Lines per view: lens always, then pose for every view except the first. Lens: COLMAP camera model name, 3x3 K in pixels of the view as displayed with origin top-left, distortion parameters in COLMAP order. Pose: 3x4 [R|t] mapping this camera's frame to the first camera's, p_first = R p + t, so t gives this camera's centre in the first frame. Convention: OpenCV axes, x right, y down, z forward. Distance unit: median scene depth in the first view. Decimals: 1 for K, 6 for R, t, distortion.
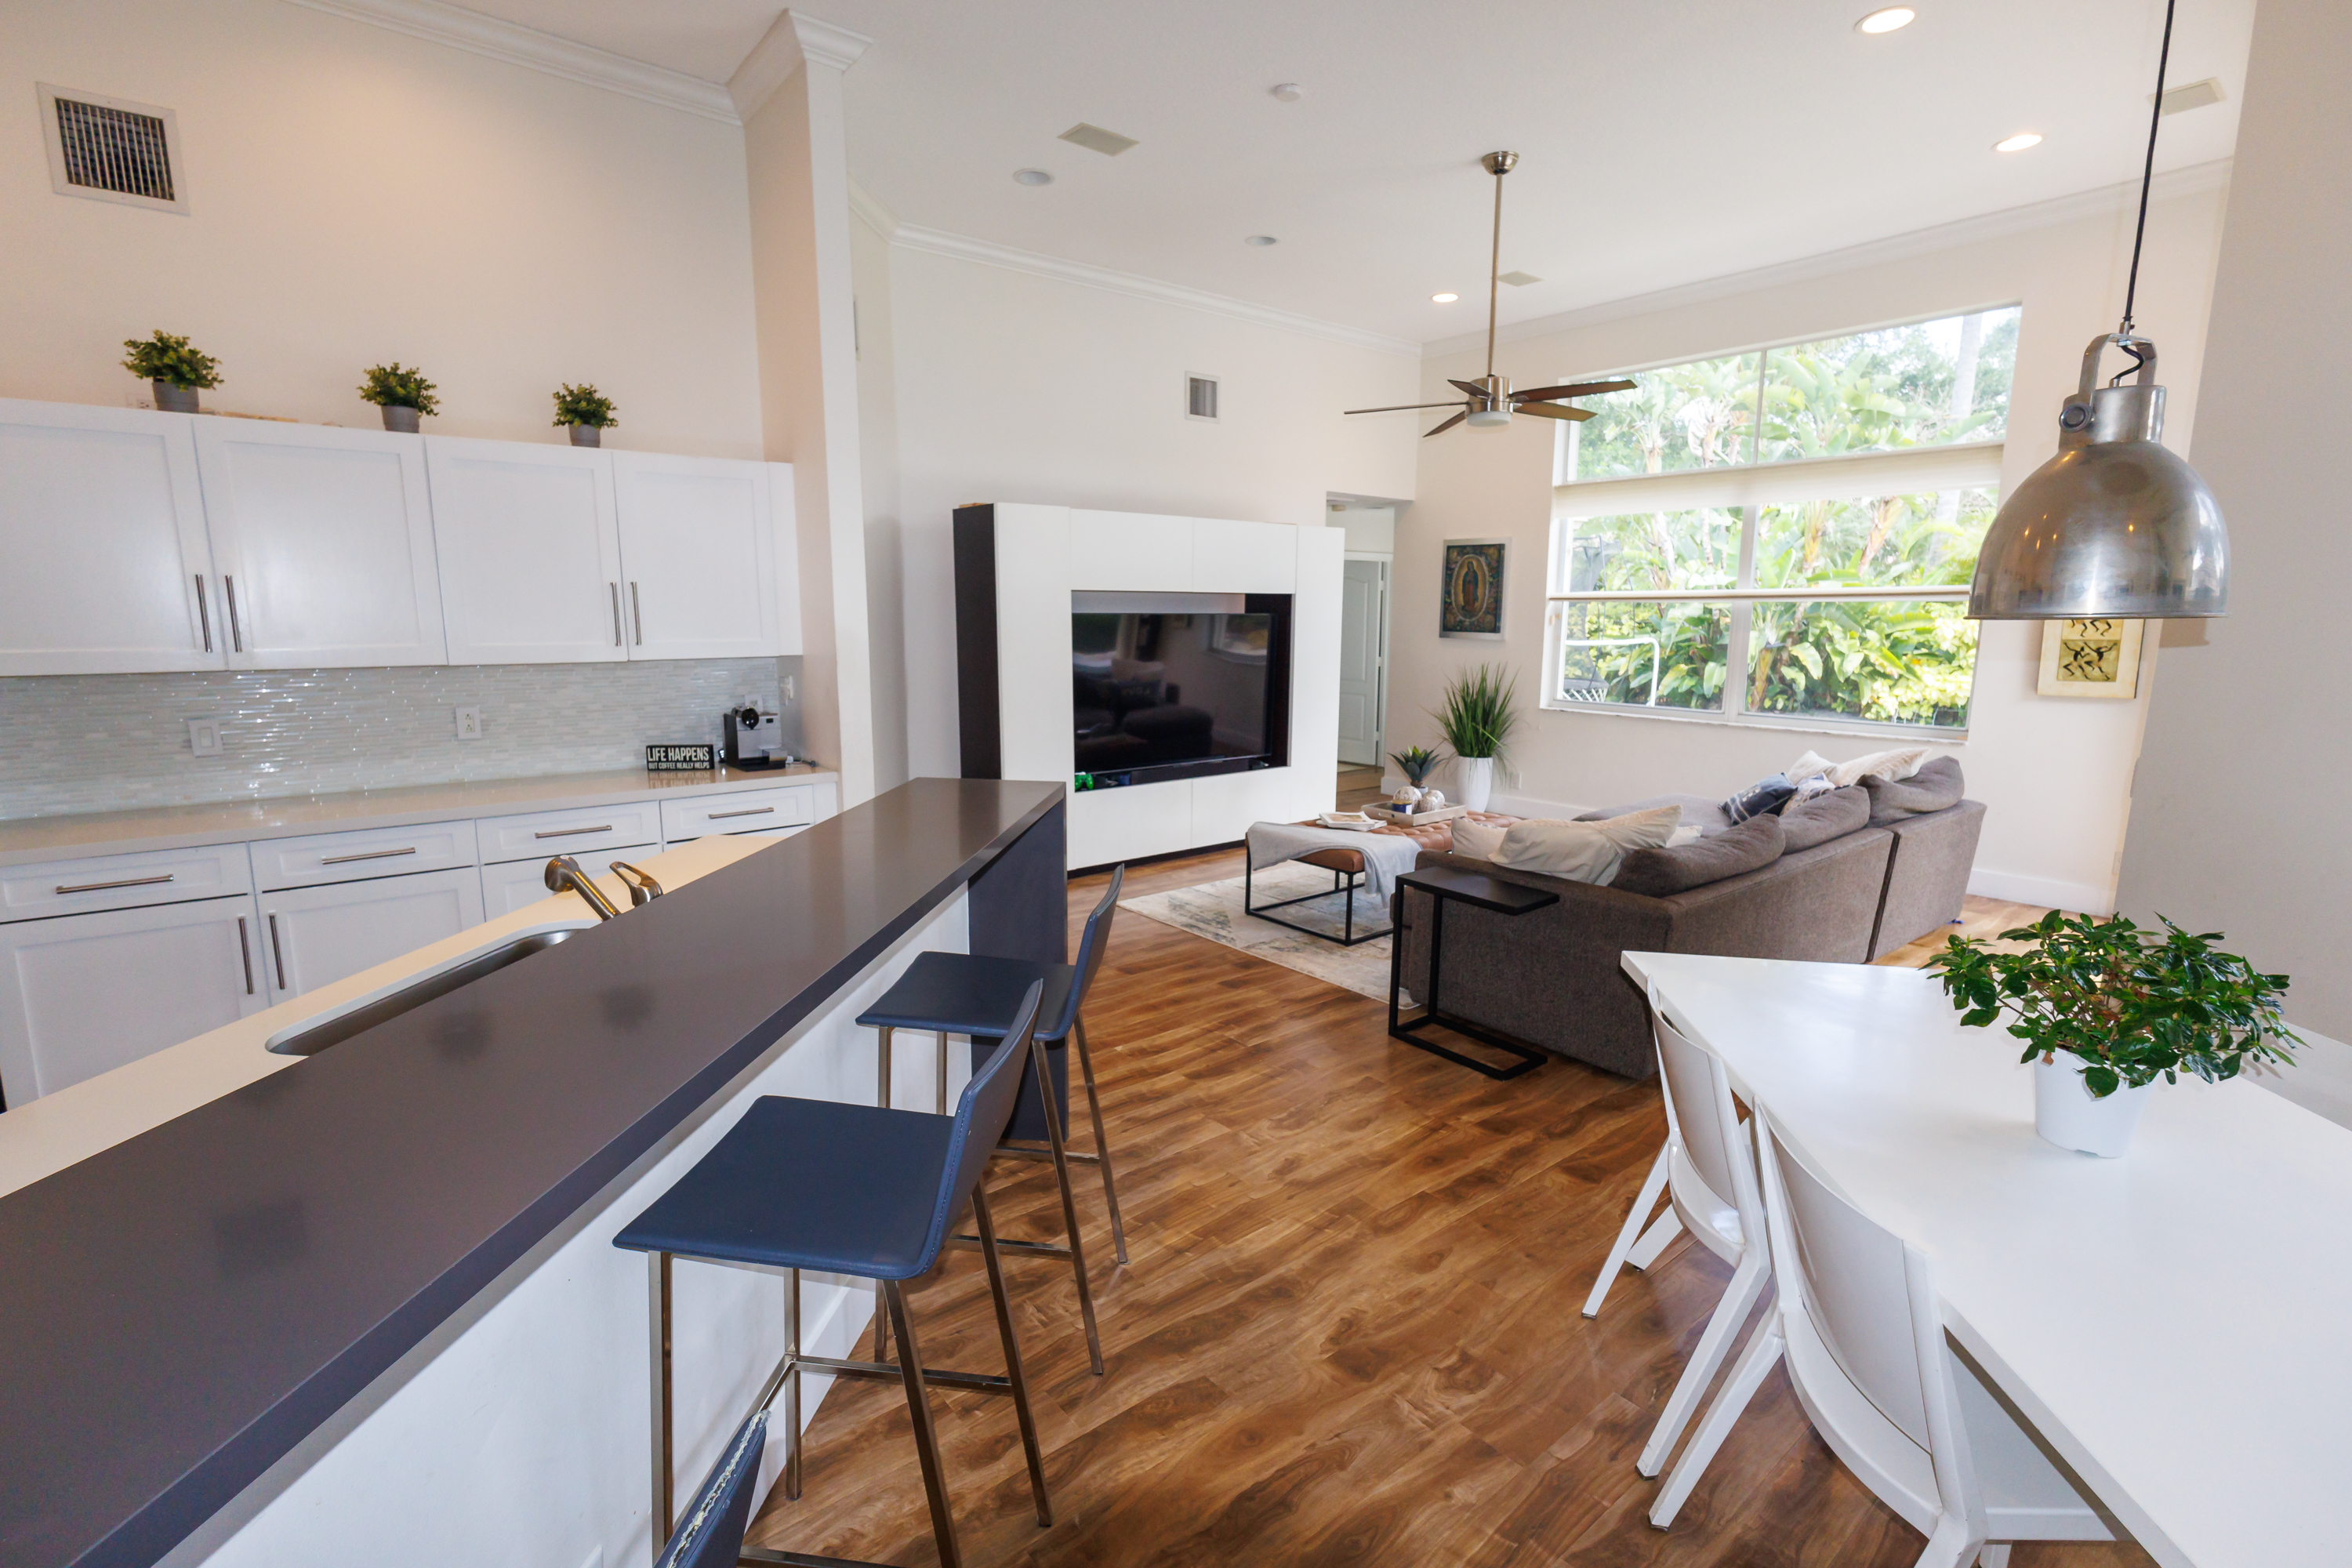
lens RADIAL K [[1080.2, 0, 1174.1], [0, 1080.2, 787.0], [0, 0, 1]] dist [0.002146, 0.001565]
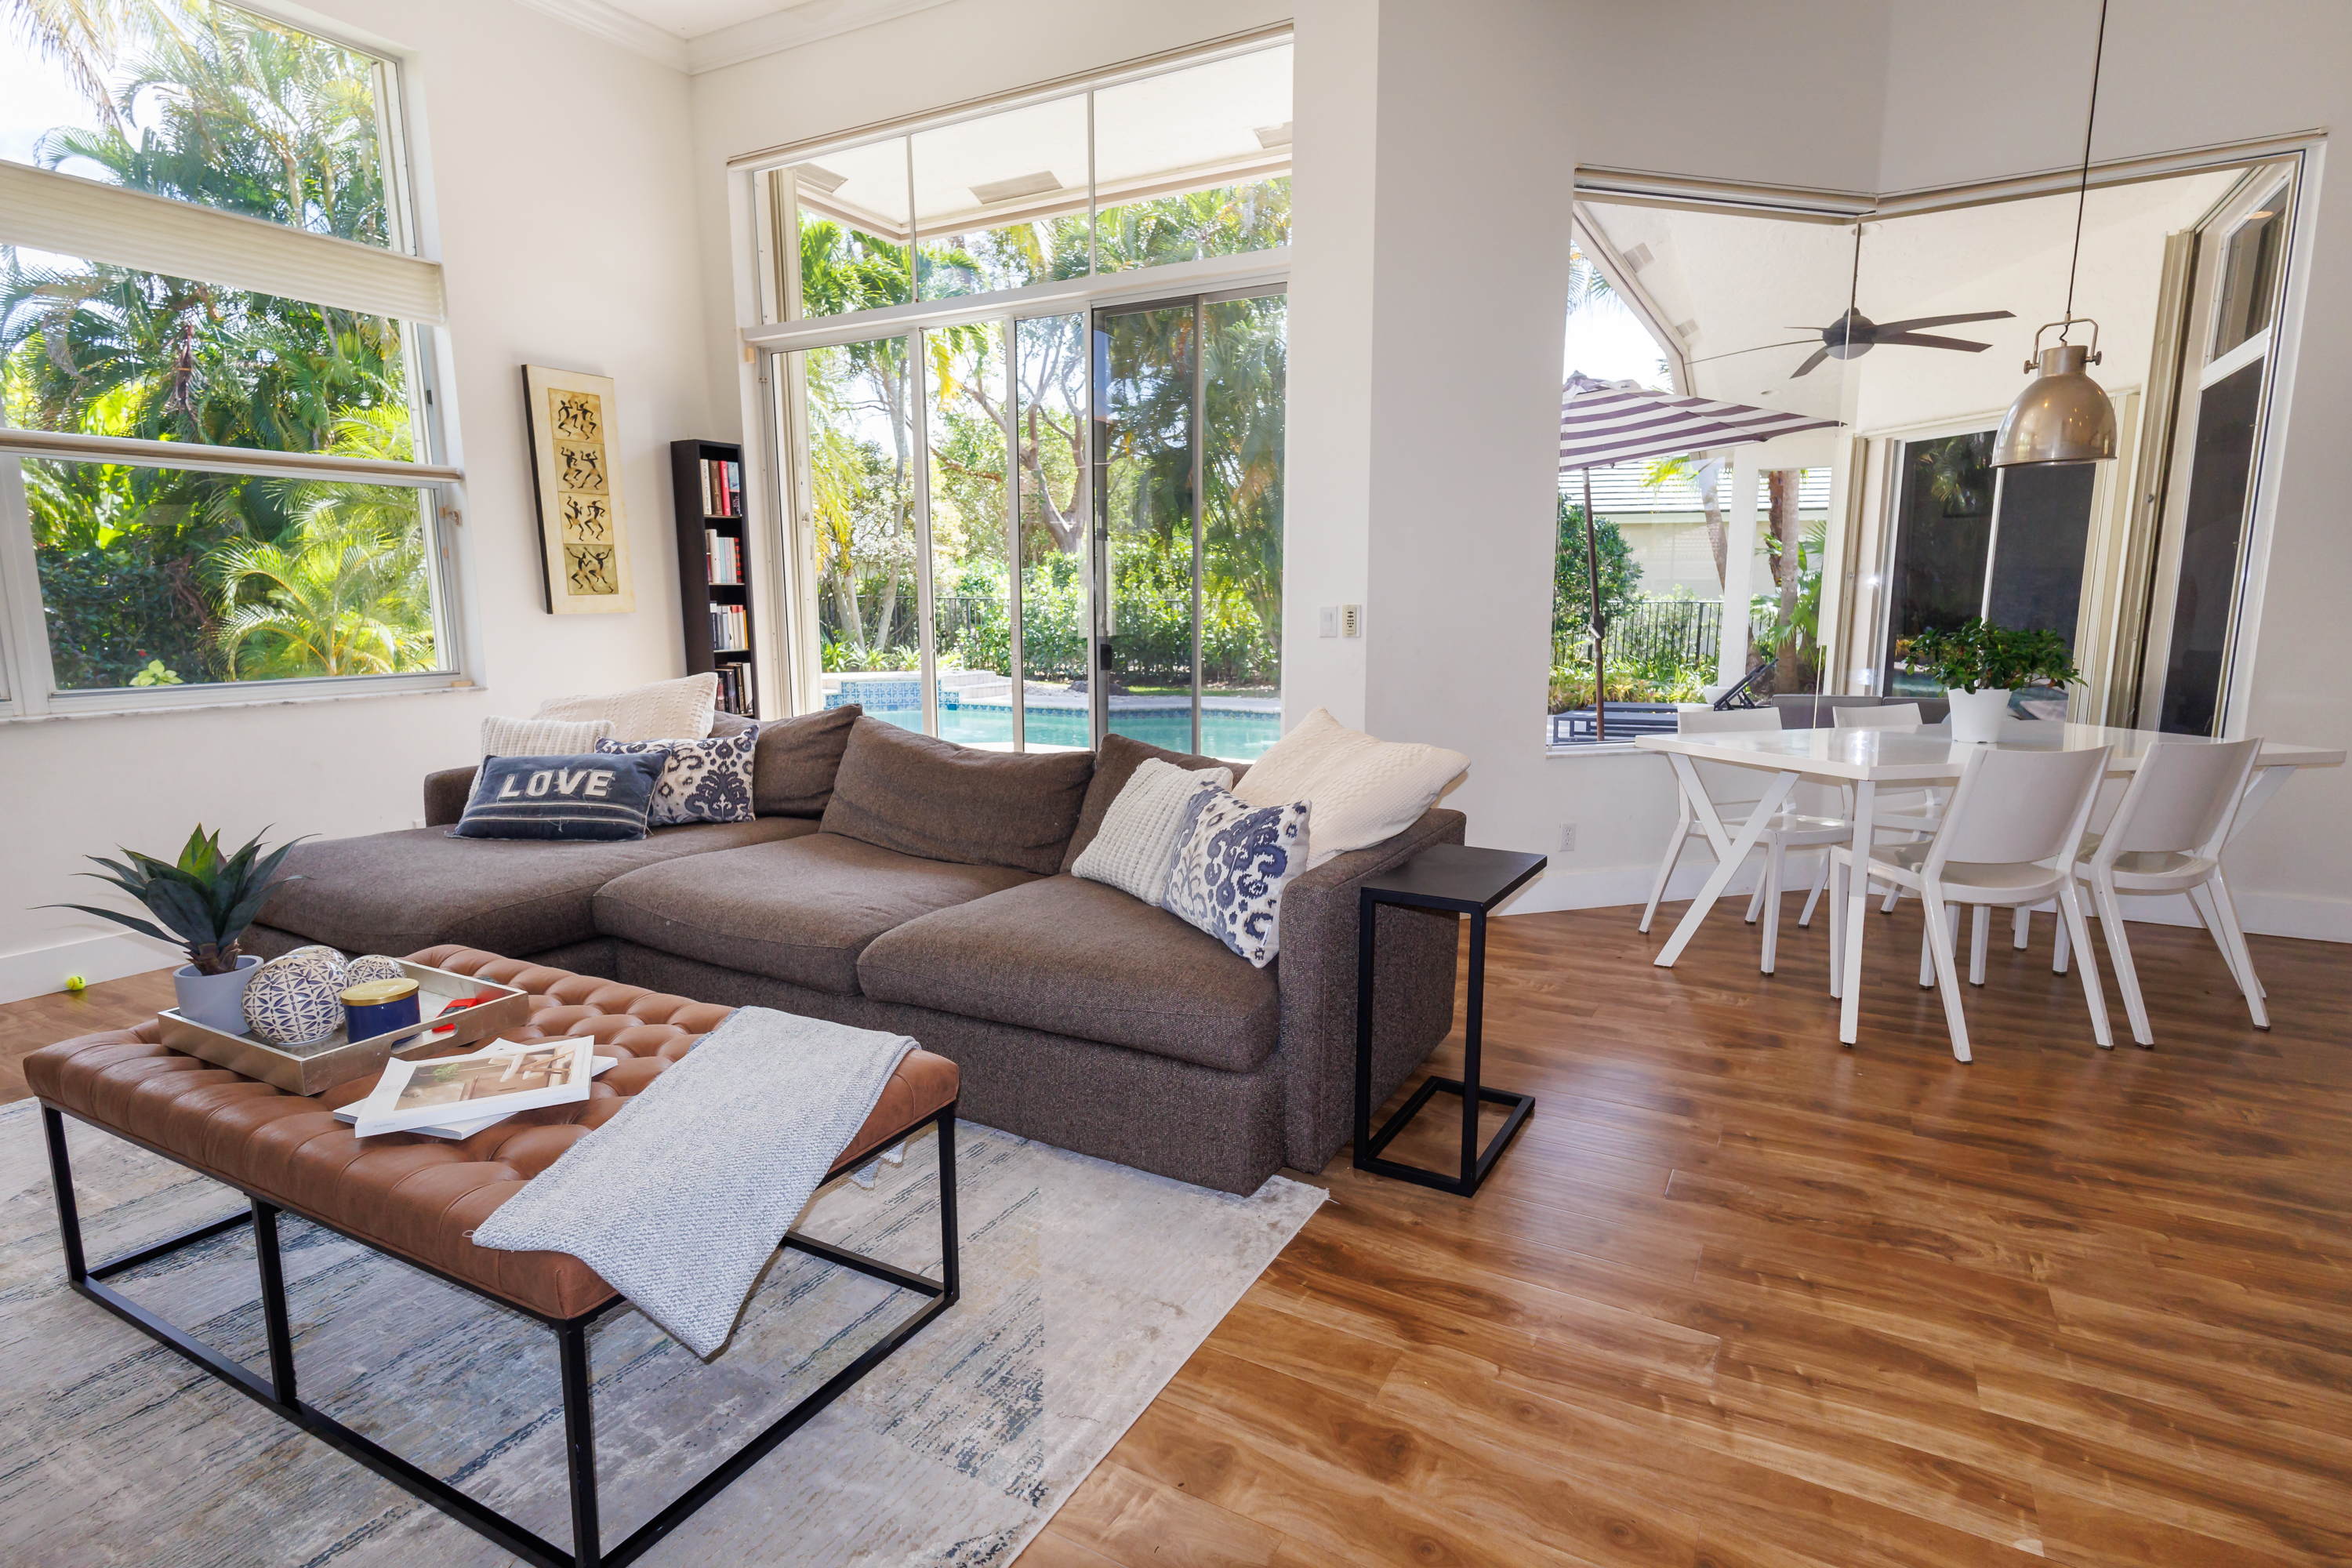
lens RADIAL K [[1189.5, 0, 1173.0], [0, 1189.5, 785.3], [0, 0, 1]] dist [0.015993, -0.002422]
pose [[-0.362755, -0.150526, 0.919647, -0.276212], [0.154808, 0.963421, 0.218755, -0.128051], [-0.918936, 0.221723, -0.326183, 1.341232]]
